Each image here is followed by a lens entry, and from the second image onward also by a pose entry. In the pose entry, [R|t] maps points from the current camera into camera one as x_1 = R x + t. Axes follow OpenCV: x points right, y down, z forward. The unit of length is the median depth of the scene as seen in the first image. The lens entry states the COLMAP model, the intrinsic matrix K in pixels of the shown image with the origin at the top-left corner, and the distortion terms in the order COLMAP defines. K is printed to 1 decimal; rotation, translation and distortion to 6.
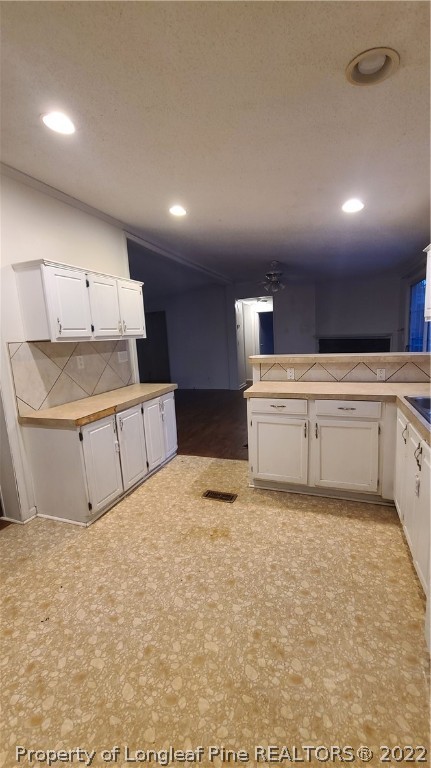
lens RADIAL K [[316.9, 0, 215.5], [0, 316.9, 384.0], [0, 0, 1]] dist [0.003665, -0.000164]
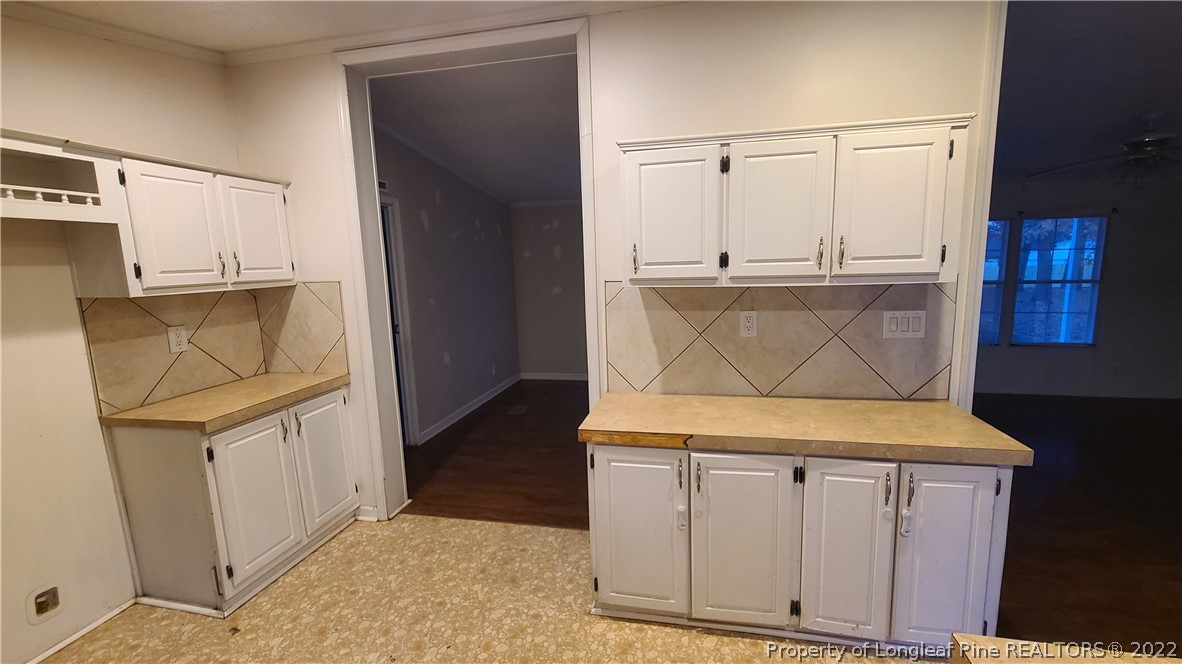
lens RADIAL K [[487.7, 0, 594.6], [0, 487.7, 335.5], [0, 0, 1]] dist [0.003665, -0.000164]
pose [[0.145410, 0.199462, -0.969057, 0.305022], [-0.132448, 0.974575, 0.180723, -0.172679], [0.980466, 0.102071, 0.168131, 0.704311]]
